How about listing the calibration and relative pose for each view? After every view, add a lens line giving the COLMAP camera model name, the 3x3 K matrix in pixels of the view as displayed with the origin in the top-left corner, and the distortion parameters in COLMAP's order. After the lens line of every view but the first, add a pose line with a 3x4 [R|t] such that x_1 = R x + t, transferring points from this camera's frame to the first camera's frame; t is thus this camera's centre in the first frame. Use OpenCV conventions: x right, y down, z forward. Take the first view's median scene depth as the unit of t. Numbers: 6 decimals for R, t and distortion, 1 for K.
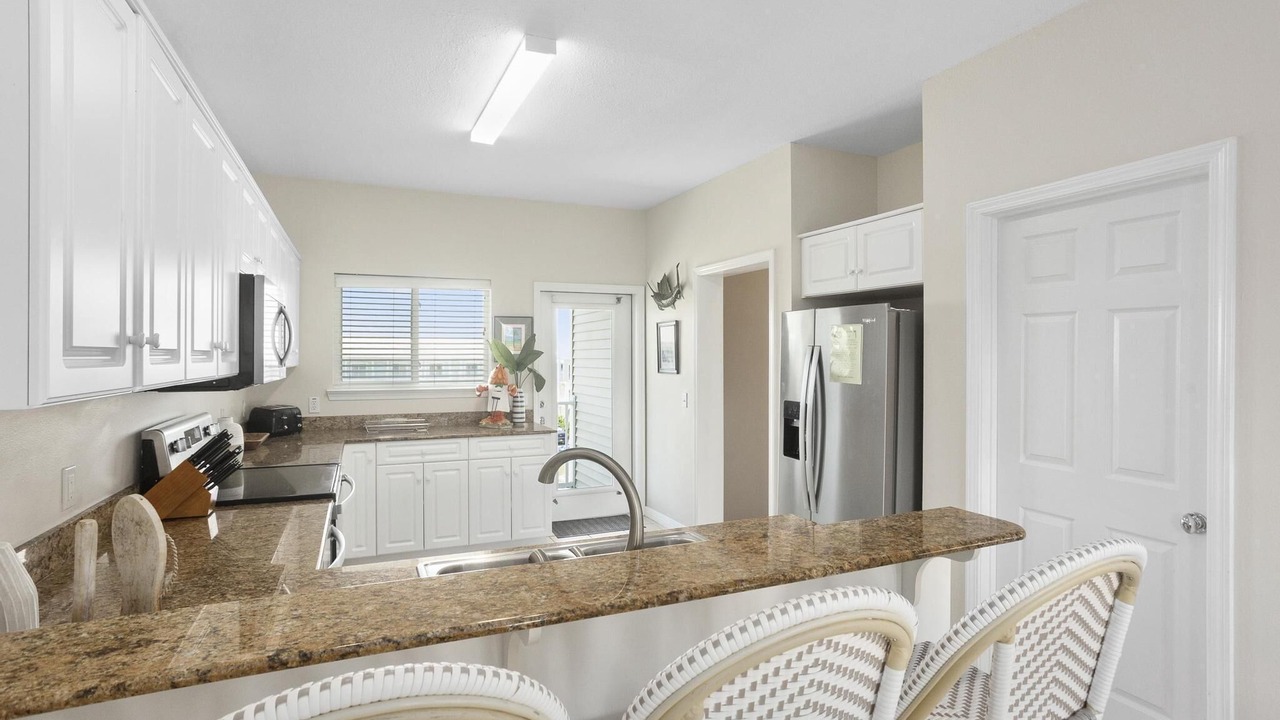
lens RADIAL K [[644.8, 0, 632.4], [0, 644.8, 355.7], [0, 0, 1]] dist [-0.005634, -0.000217]
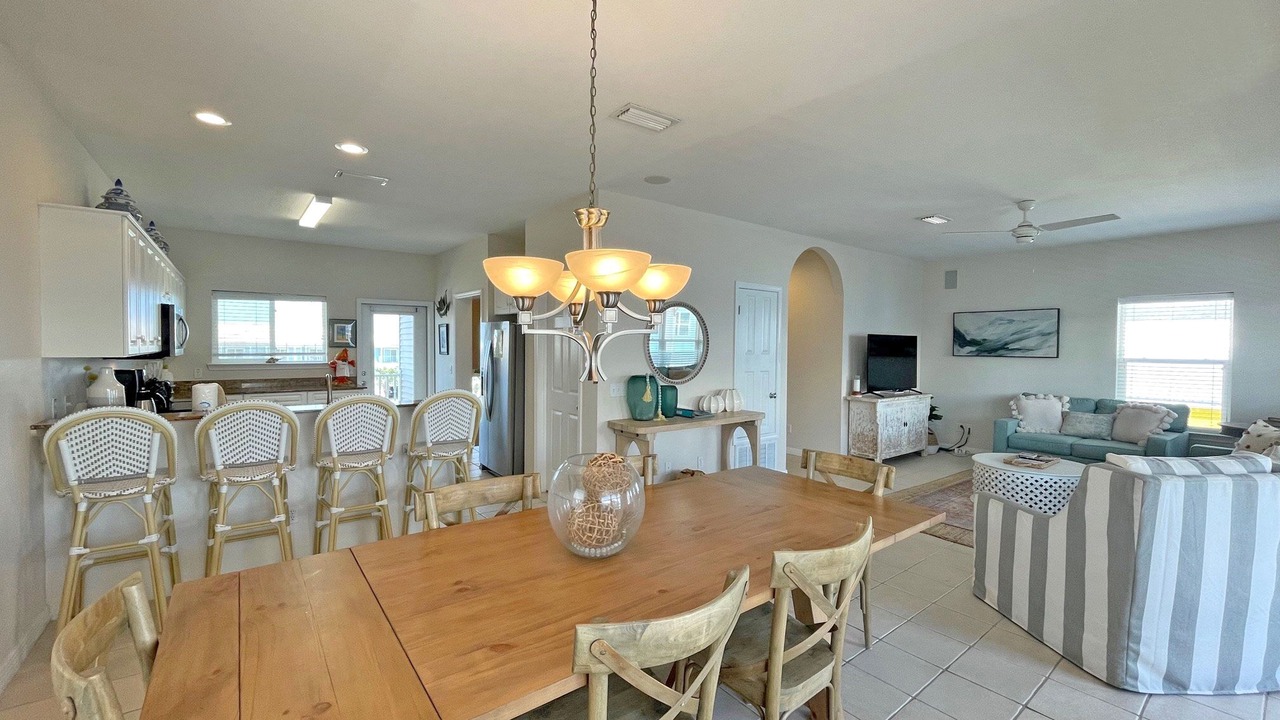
lens RADIAL K [[520.5, 0, 648.3], [0, 520.5, 364.0], [0, 0, 1]] dist [-0.010553, 0.000298]
pose [[0.964072, -0.002468, 0.265629, 0.223322], [-0.007139, 0.999355, 0.035197, 0.000177], [-0.265545, -0.035829, 0.963433, -0.495432]]
